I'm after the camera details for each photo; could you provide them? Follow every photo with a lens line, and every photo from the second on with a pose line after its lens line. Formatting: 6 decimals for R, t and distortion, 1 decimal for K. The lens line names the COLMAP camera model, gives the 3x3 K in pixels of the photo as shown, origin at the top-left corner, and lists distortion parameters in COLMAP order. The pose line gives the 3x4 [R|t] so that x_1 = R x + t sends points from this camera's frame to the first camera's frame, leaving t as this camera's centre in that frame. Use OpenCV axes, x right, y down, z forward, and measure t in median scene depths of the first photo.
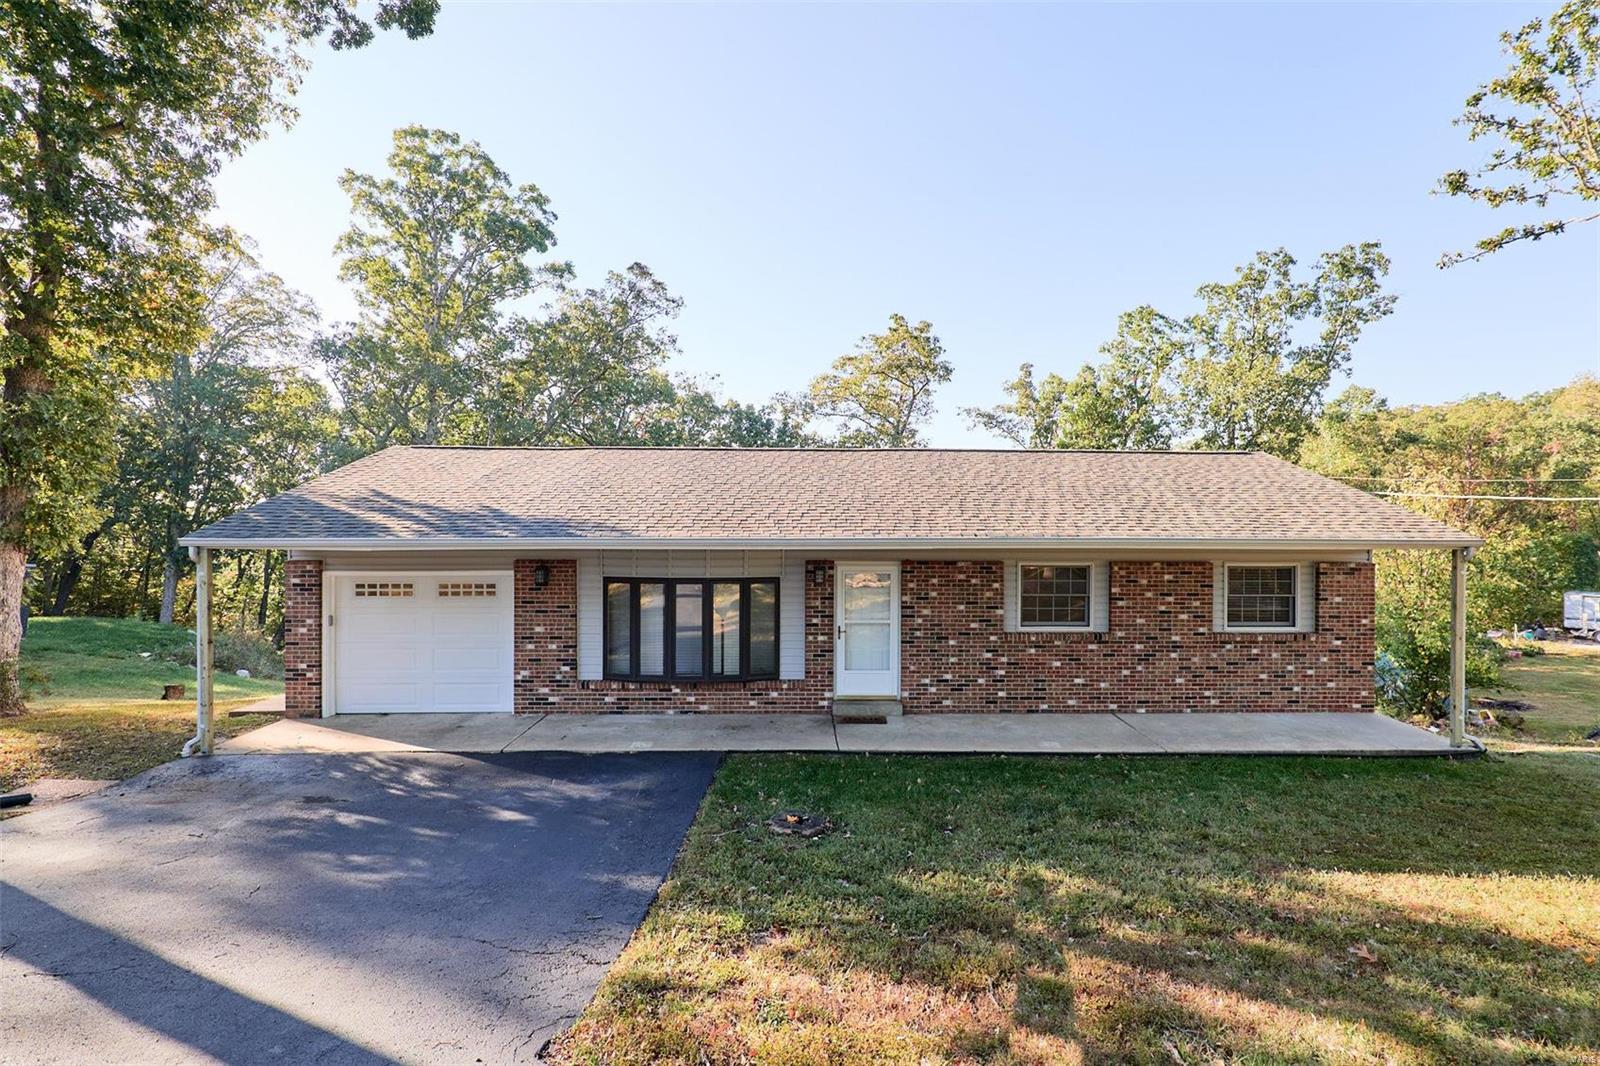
lens RADIAL K [[777.9, 0, 797.7], [0, 777.9, 536.6], [0, 0, 1]] dist [-0.001698, 0.001224]
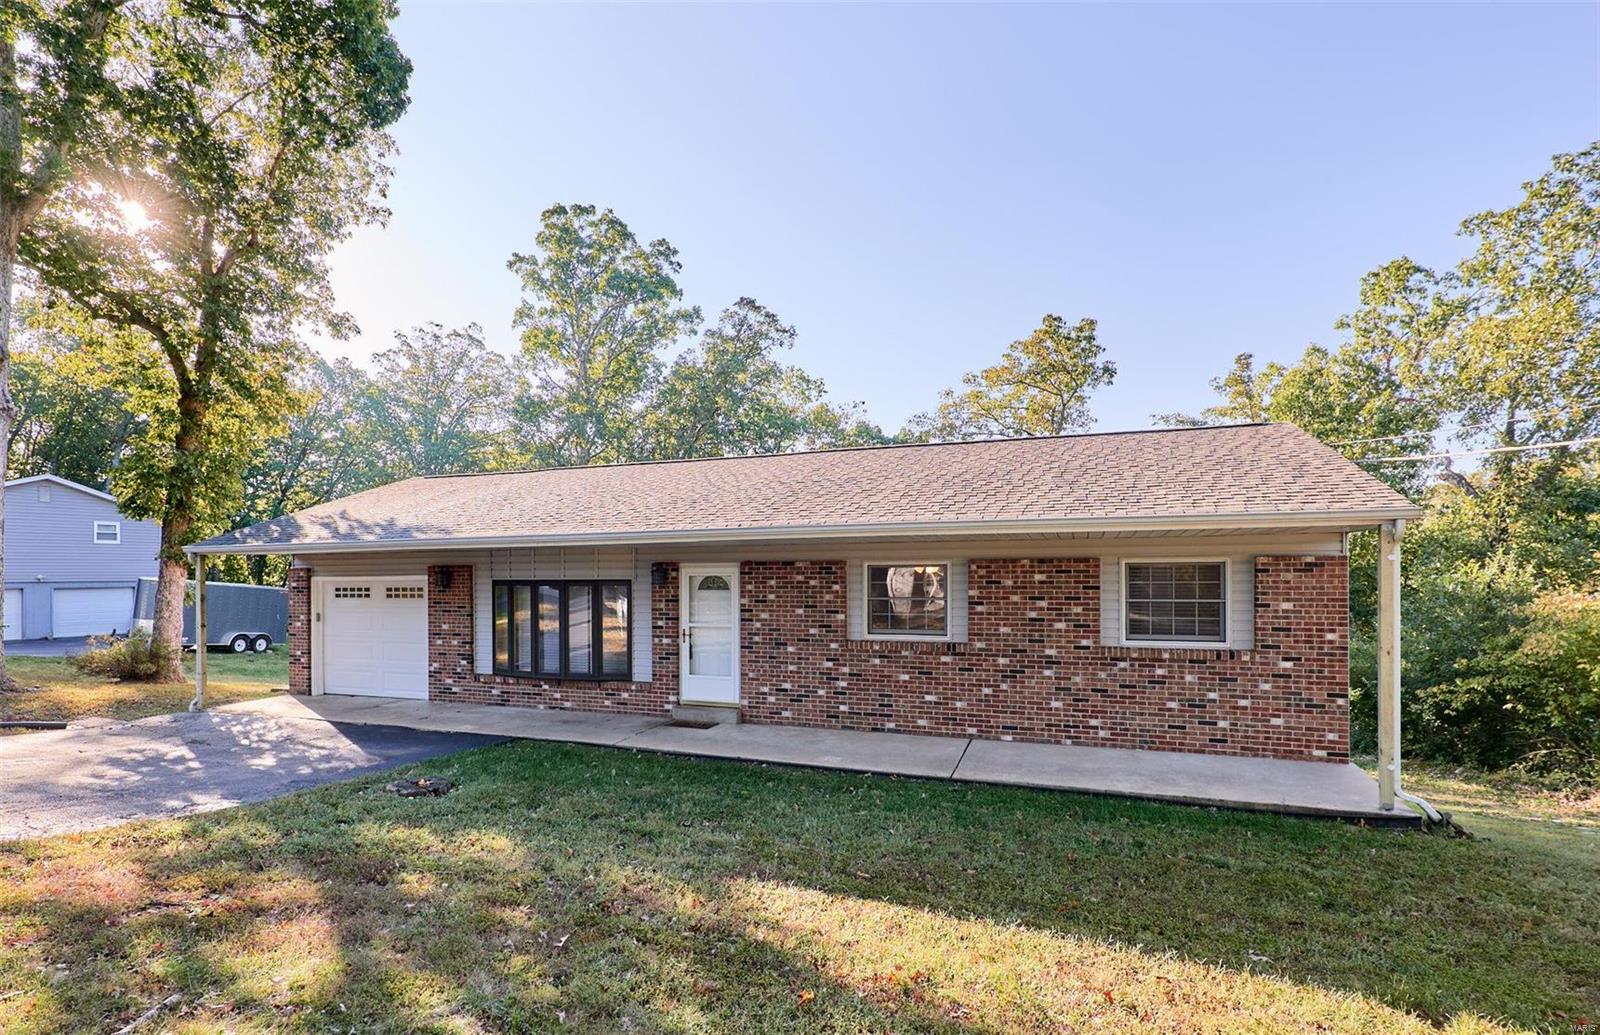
lens RADIAL K [[797.6, 0, 748.3], [0, 797.6, 578.9], [0, 0, 1]] dist [-0.000002, 0.001362]
pose [[0.919798, -0.005987, -0.392347, 0.523286], [0.003935, 0.999974, -0.006036, 0.057868], [0.392373, 0.004008, 0.919797, 0.105956]]
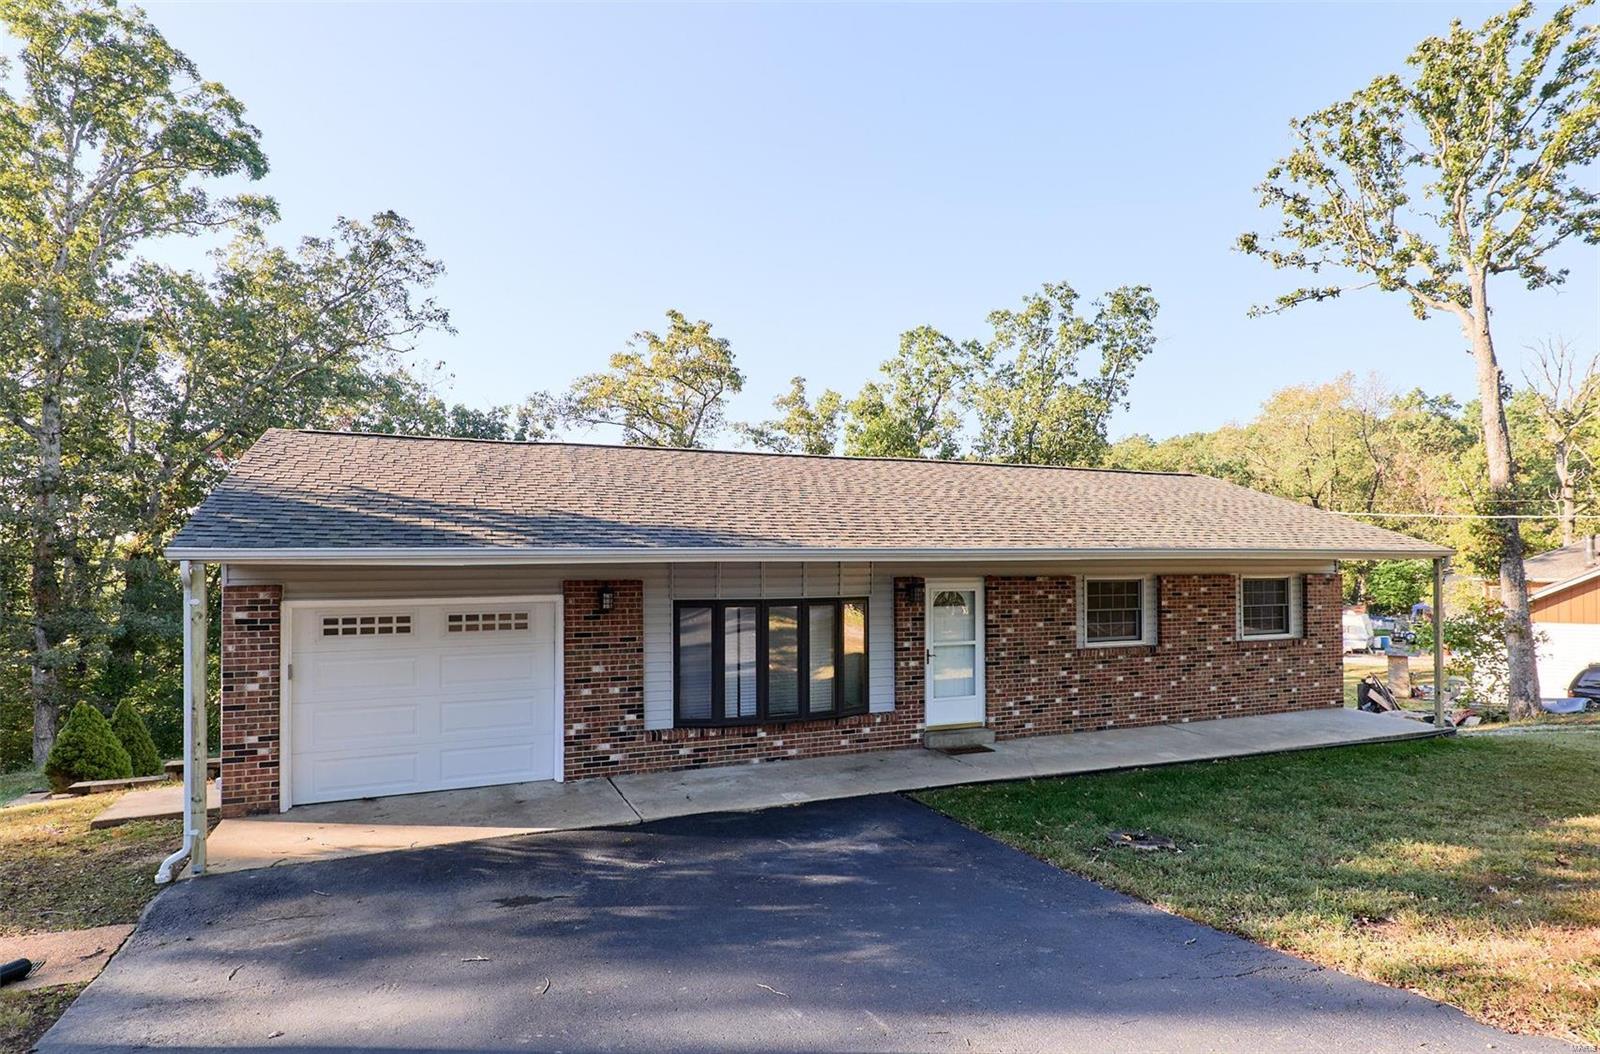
lens RADIAL K [[906.6, 0, 790.5], [0, 906.6, 554.0], [0, 0, 1]] dist [-0.001937, 0.000564]
pose [[0.929076, -0.002183, 0.369882, -0.485313], [0.009495, 0.999794, -0.017949, 0.021230], [-0.369766, 0.020189, 0.928906, 0.076525]]
